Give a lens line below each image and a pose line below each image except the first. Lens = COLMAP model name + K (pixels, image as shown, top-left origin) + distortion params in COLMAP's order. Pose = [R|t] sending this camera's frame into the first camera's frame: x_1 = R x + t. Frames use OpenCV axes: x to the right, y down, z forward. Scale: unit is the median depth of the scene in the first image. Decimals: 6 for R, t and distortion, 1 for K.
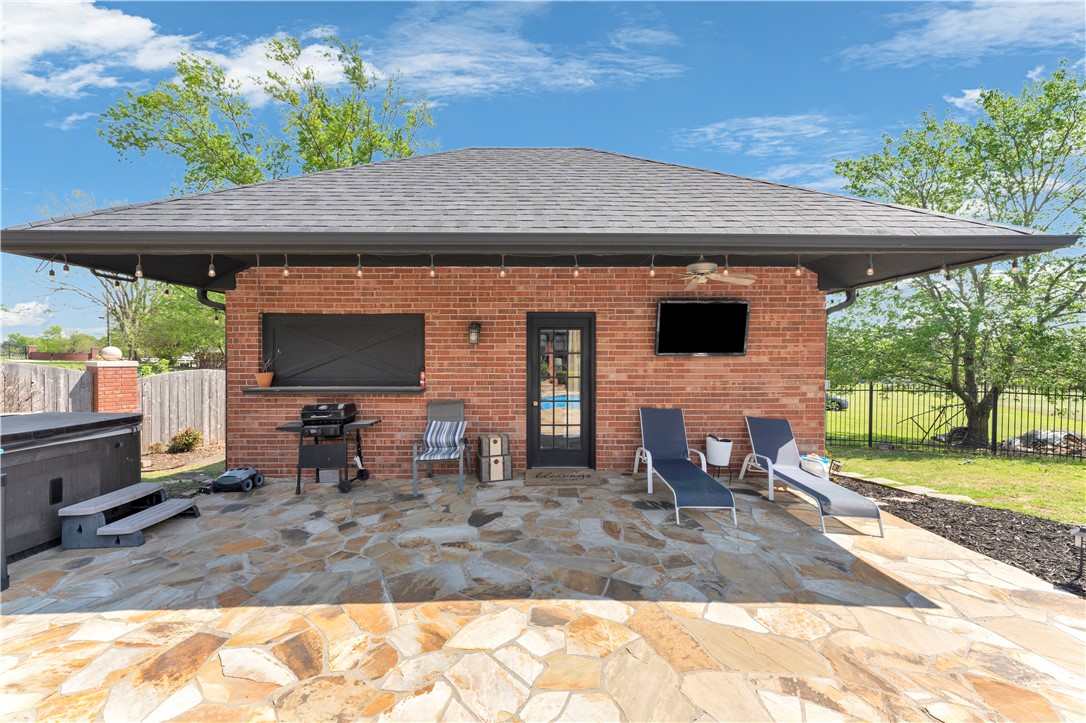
lens RADIAL K [[442.3, 0, 541.7], [0, 442.3, 366.9], [0, 0, 1]] dist [0.000036, 0.000050]
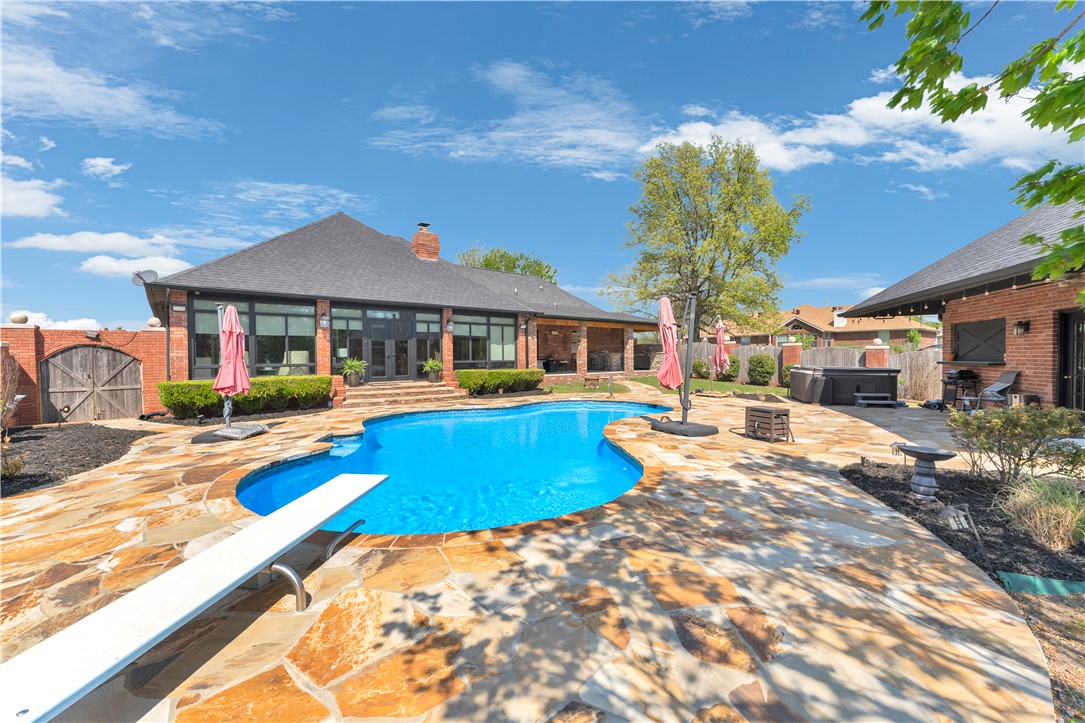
lens RADIAL K [[441.9, 0, 541.2], [0, 441.9, 366.9], [0, 0, 1]] dist [0.000036, 0.000050]
pose [[-0.334910, 0.032076, -0.941704, 1.845018], [-0.003277, 0.999375, 0.035206, 0.010601], [0.942245, 0.014877, -0.334595, -0.064418]]
